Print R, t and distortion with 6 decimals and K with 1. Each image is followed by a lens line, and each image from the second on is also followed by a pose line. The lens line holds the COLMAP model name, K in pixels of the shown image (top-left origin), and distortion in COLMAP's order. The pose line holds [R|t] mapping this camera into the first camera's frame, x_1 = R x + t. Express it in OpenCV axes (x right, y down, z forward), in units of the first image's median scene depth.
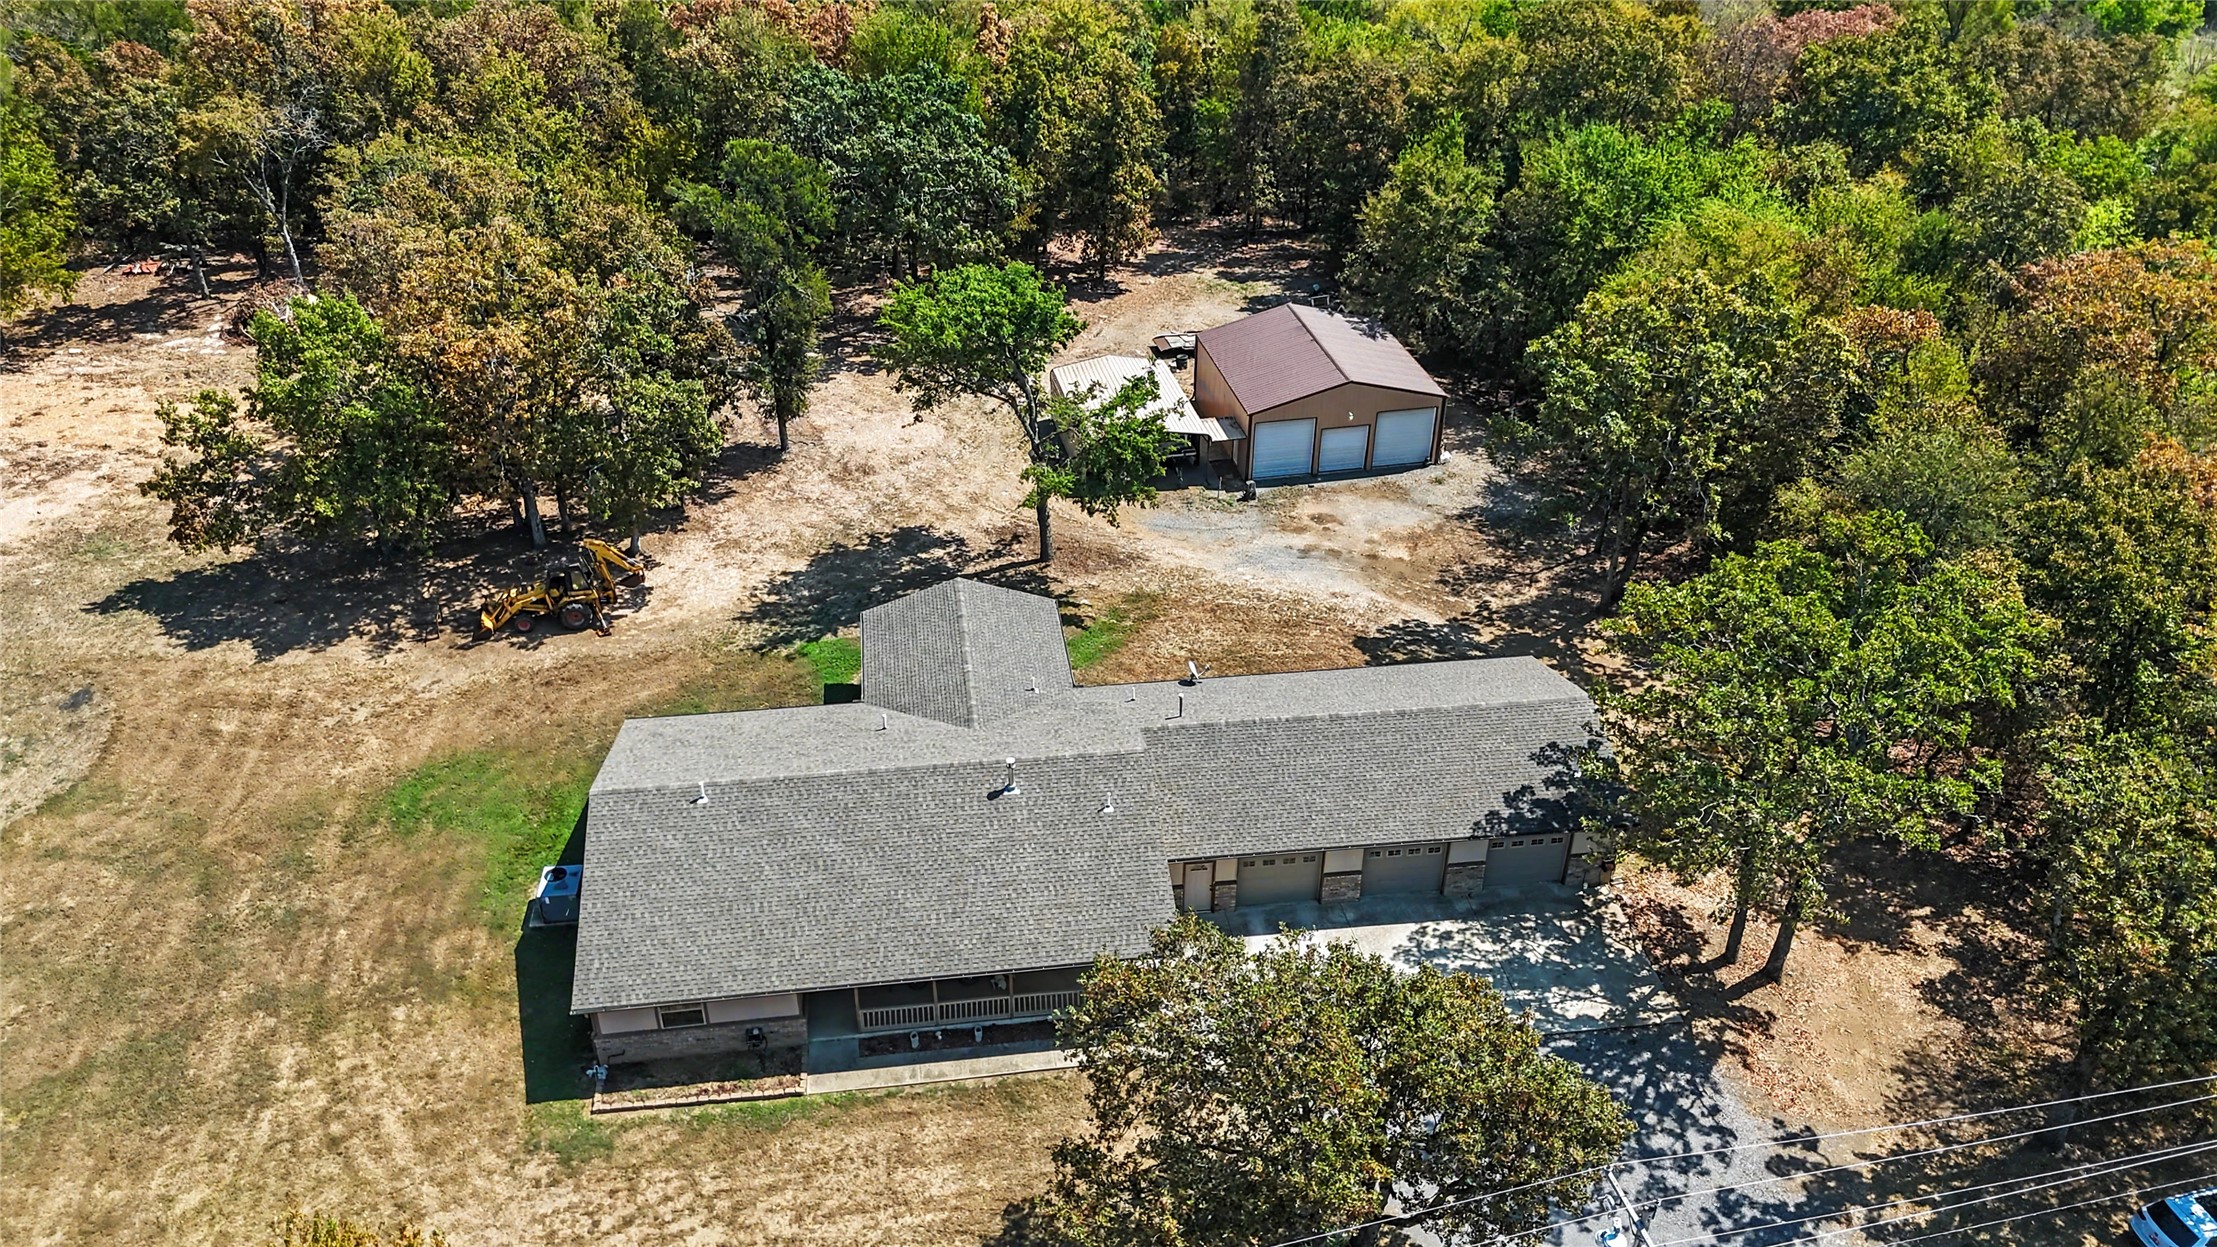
lens RADIAL K [[1627.5, 0, 1107.6], [0, 1627.5, 630.0], [0, 0, 1]] dist [0.071243, -0.068959]
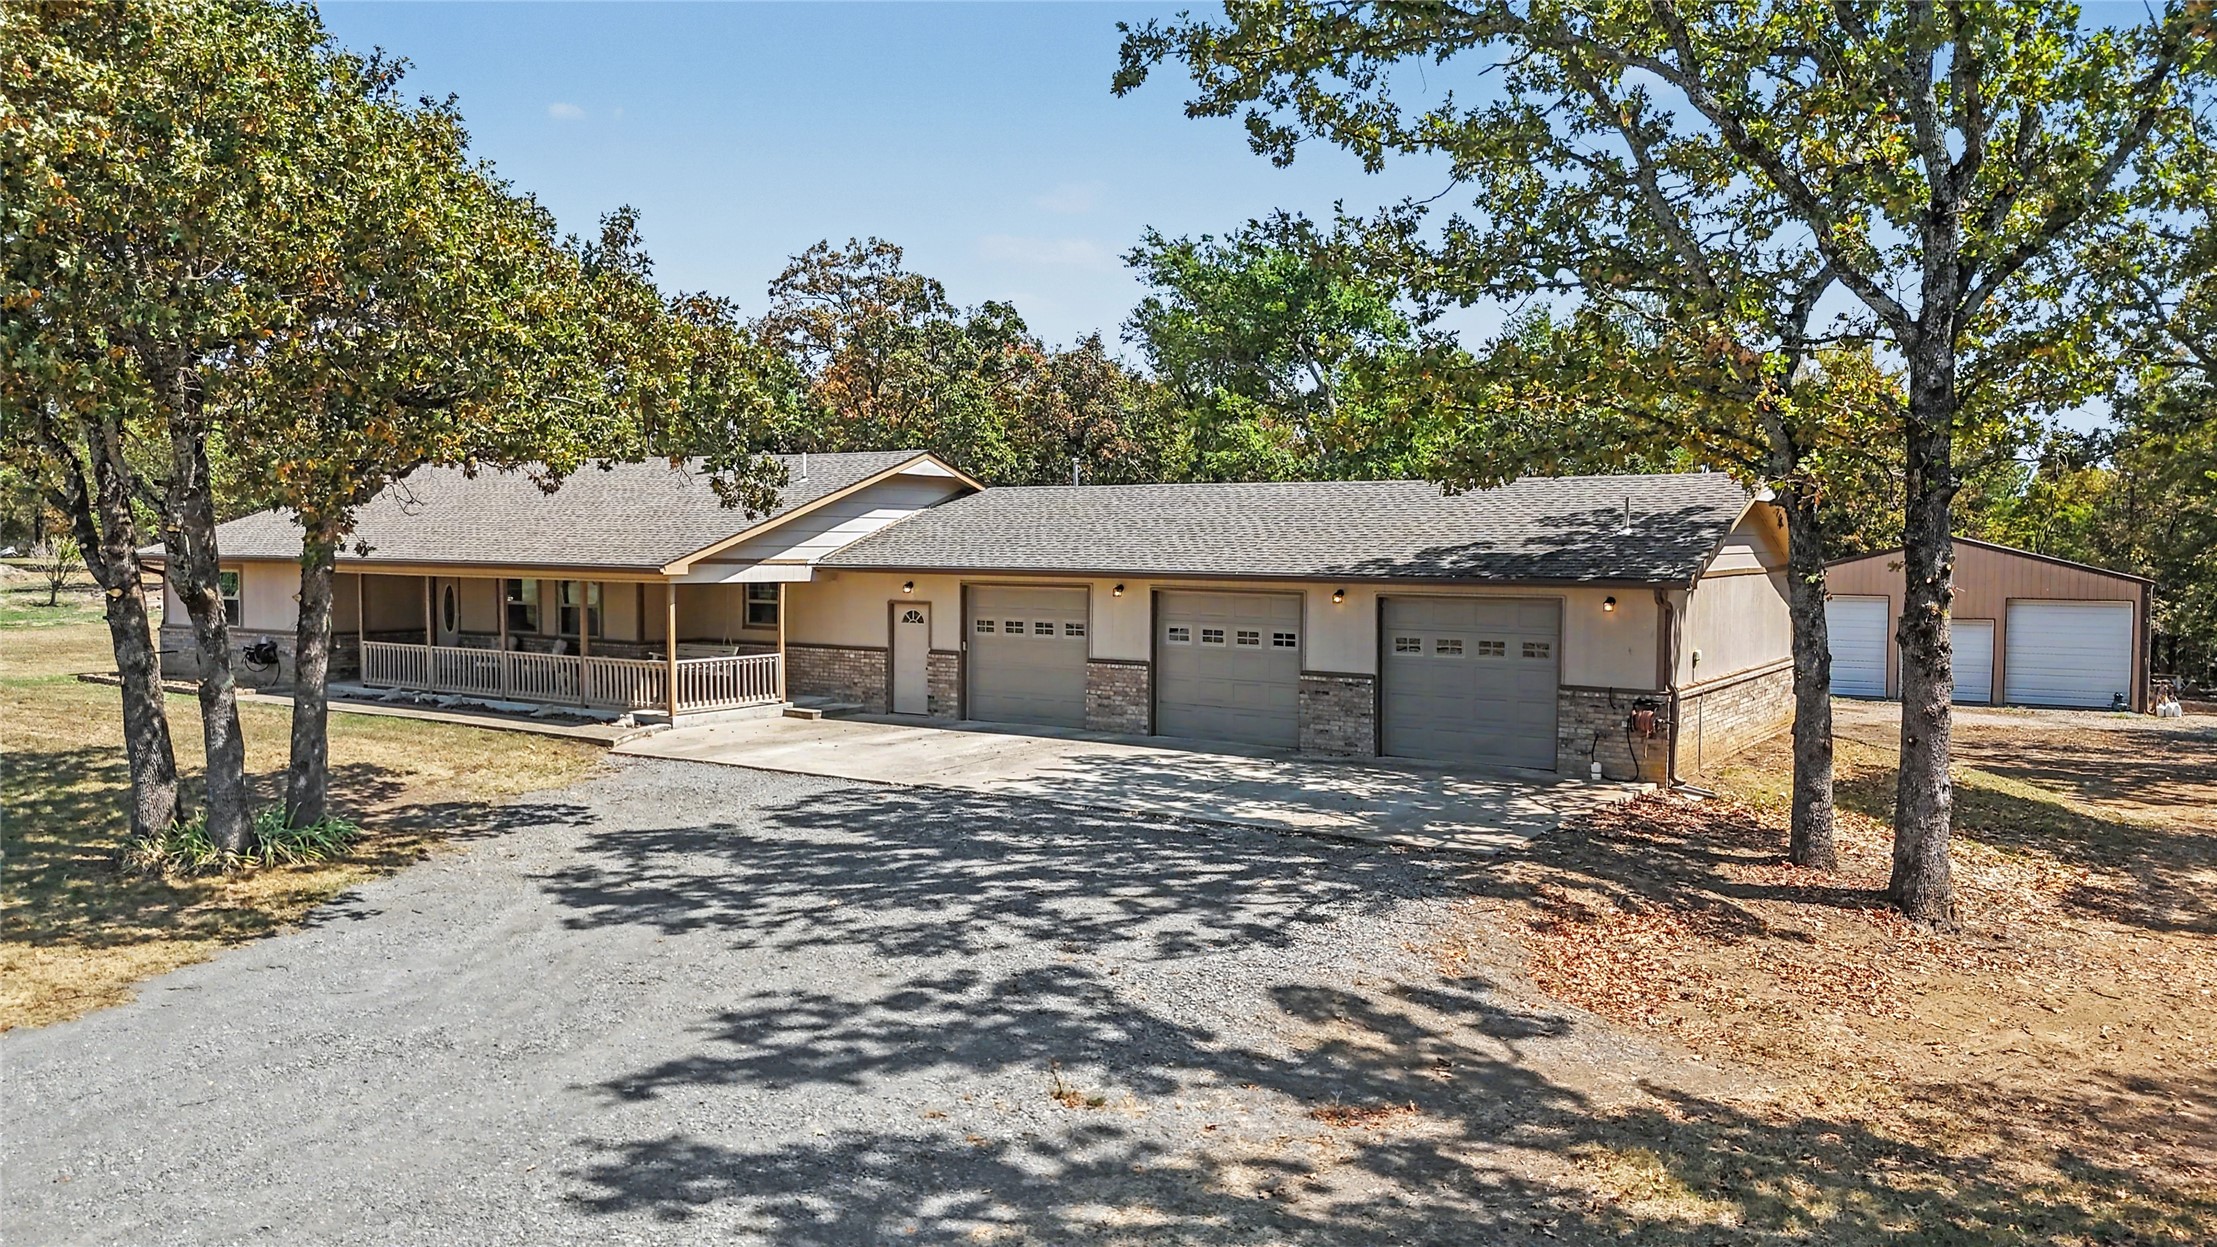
lens RADIAL K [[1627.5, 0, 1102.3], [0, 1627.5, 624.1], [0, 0, 1]] dist [0.071243, -0.068959]
pose [[0.745590, 0.032229, -0.665625, 0.438770], [-0.366503, 0.854038, -0.369182, 0.299821], [0.556571, 0.519212, 0.648574, 0.585403]]
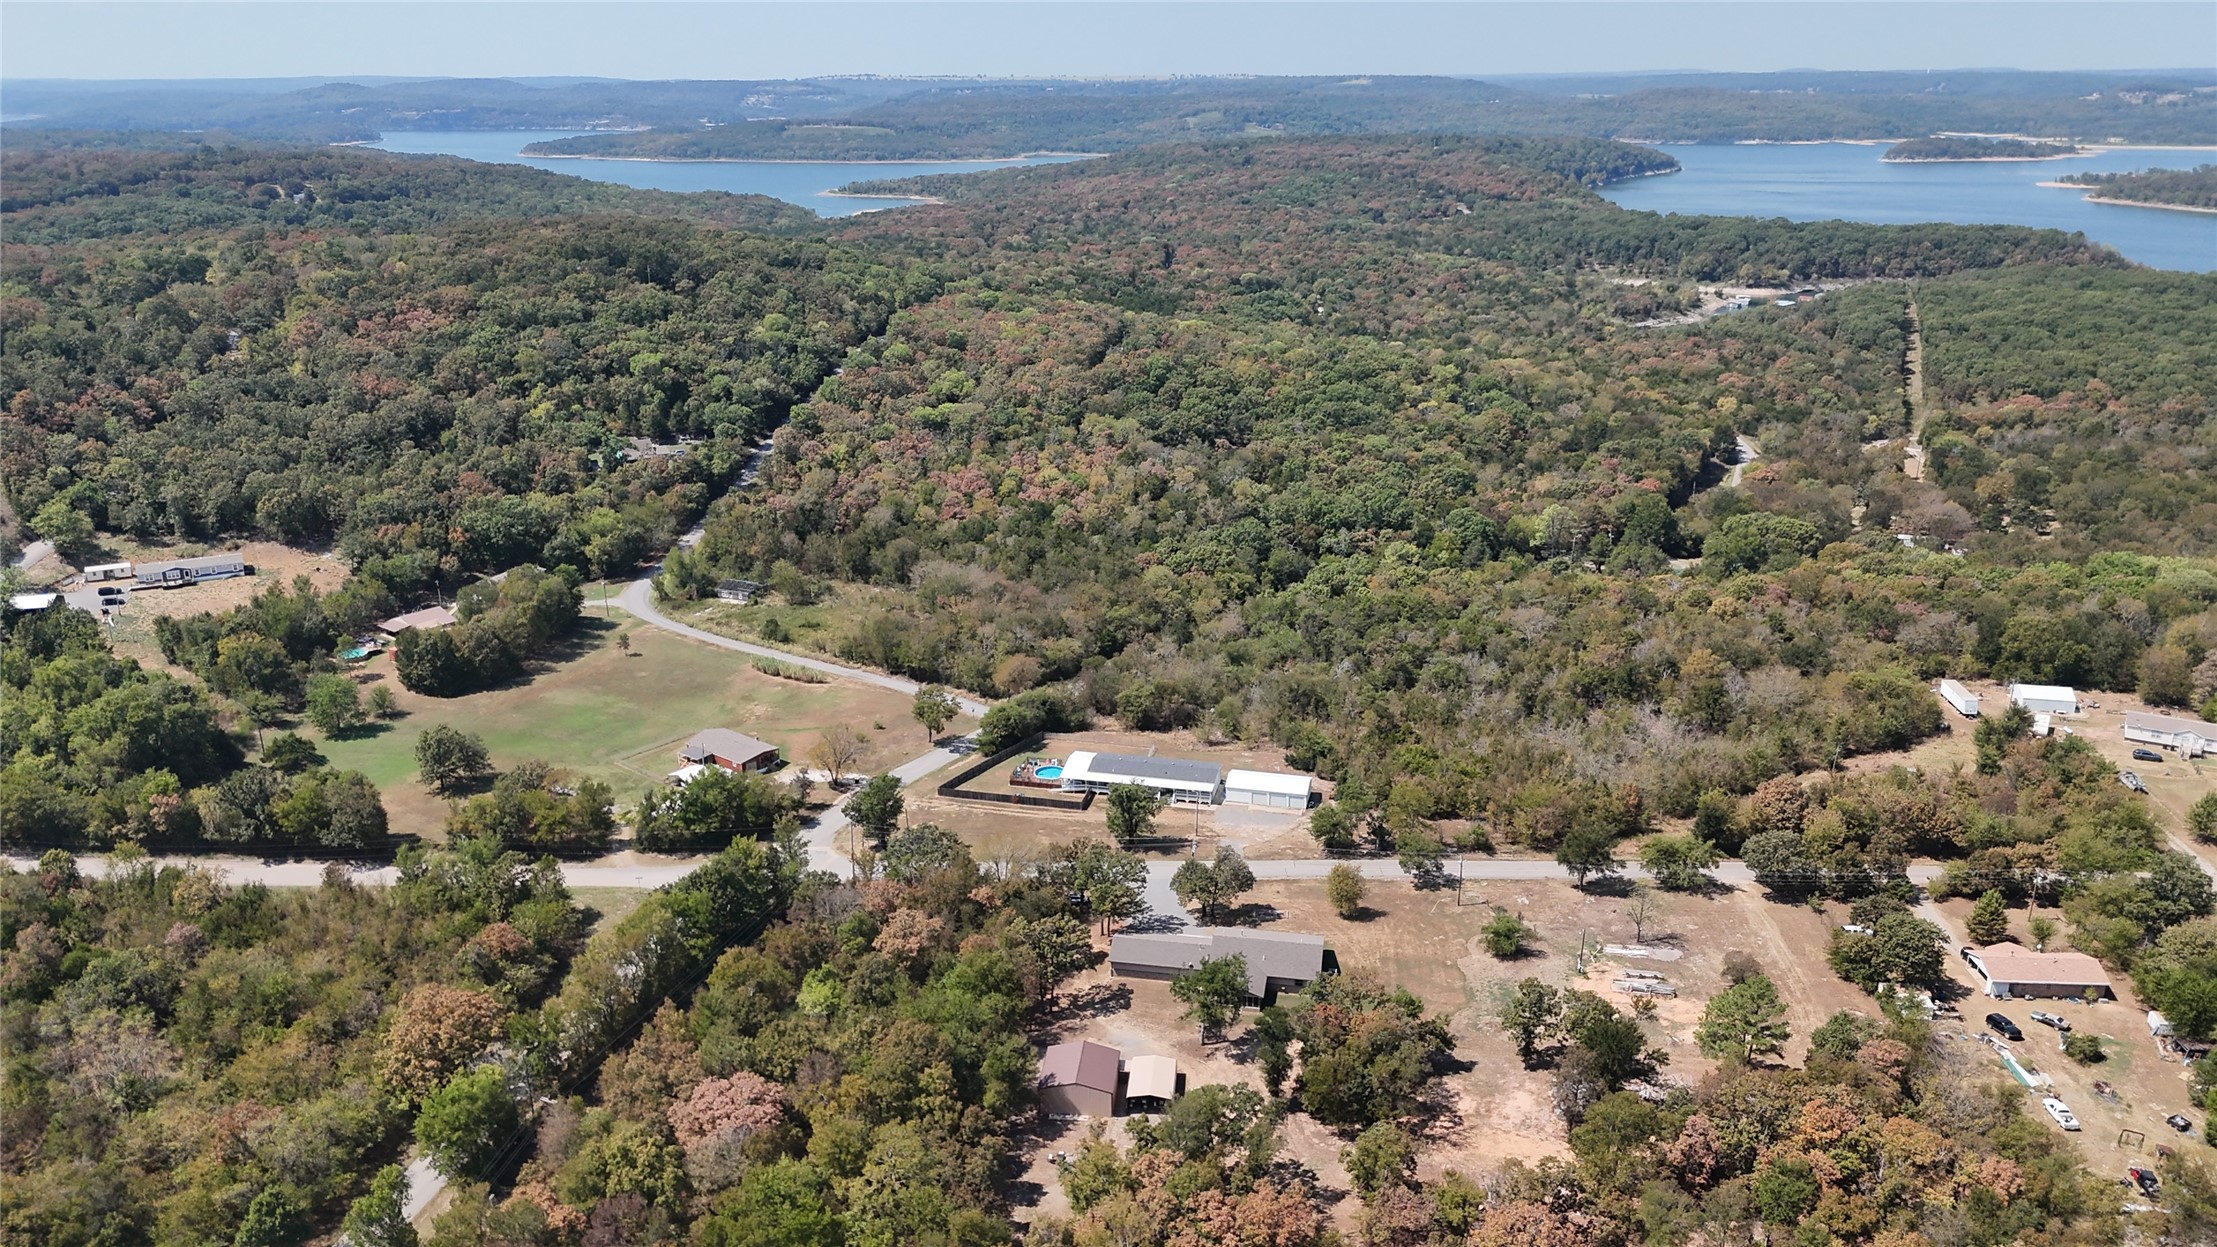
lens RADIAL K [[1631.9, 0, 1104.0], [0, 1631.9, 633.1], [0, 0, 1]] dist [0.069629, -0.065987]
pose [[-0.950114, -0.108710, 0.292343, -0.887360], [0.162969, 0.626145, 0.762485, -3.810058], [-0.265939, 0.772091, -0.577193, 2.847423]]
